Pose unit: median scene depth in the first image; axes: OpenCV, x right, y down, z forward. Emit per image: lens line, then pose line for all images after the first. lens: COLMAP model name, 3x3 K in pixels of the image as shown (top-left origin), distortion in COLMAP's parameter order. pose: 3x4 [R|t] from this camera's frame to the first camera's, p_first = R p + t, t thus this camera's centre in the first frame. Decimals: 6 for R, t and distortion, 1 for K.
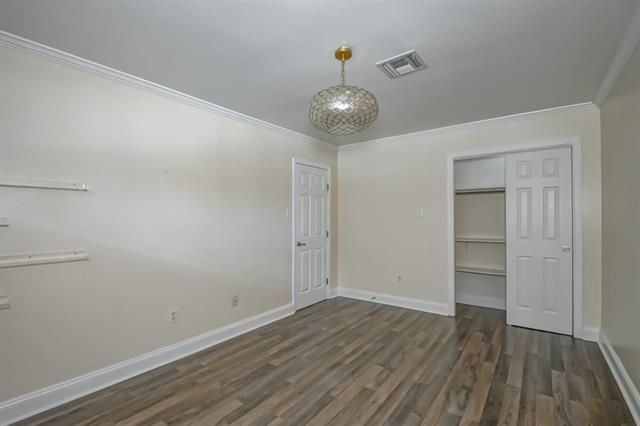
lens RADIAL K [[293.8, 0, 314.3], [0, 293.8, 215.3], [0, 0, 1]] dist [-0.005598, -0.000687]
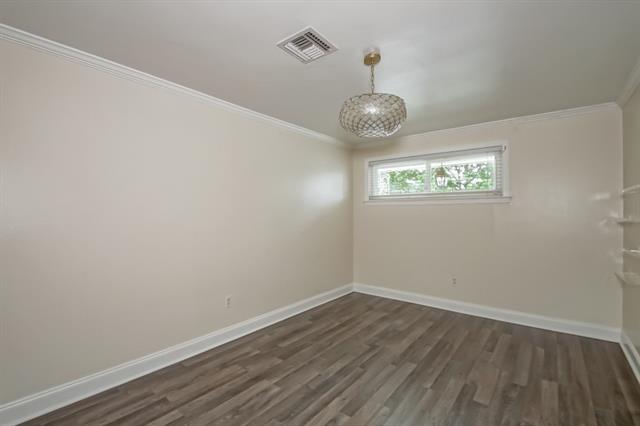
lens RADIAL K [[293.8, 0, 314.3], [0, 293.8, 215.3], [0, 0, 1]] dist [-0.005598, -0.000687]
pose [[-0.999663, 0.005914, 0.025290, 0.276221], [0.005818, 0.999976, -0.003873, 0.003399], [-0.025312, -0.003724, -0.999673, 2.015353]]
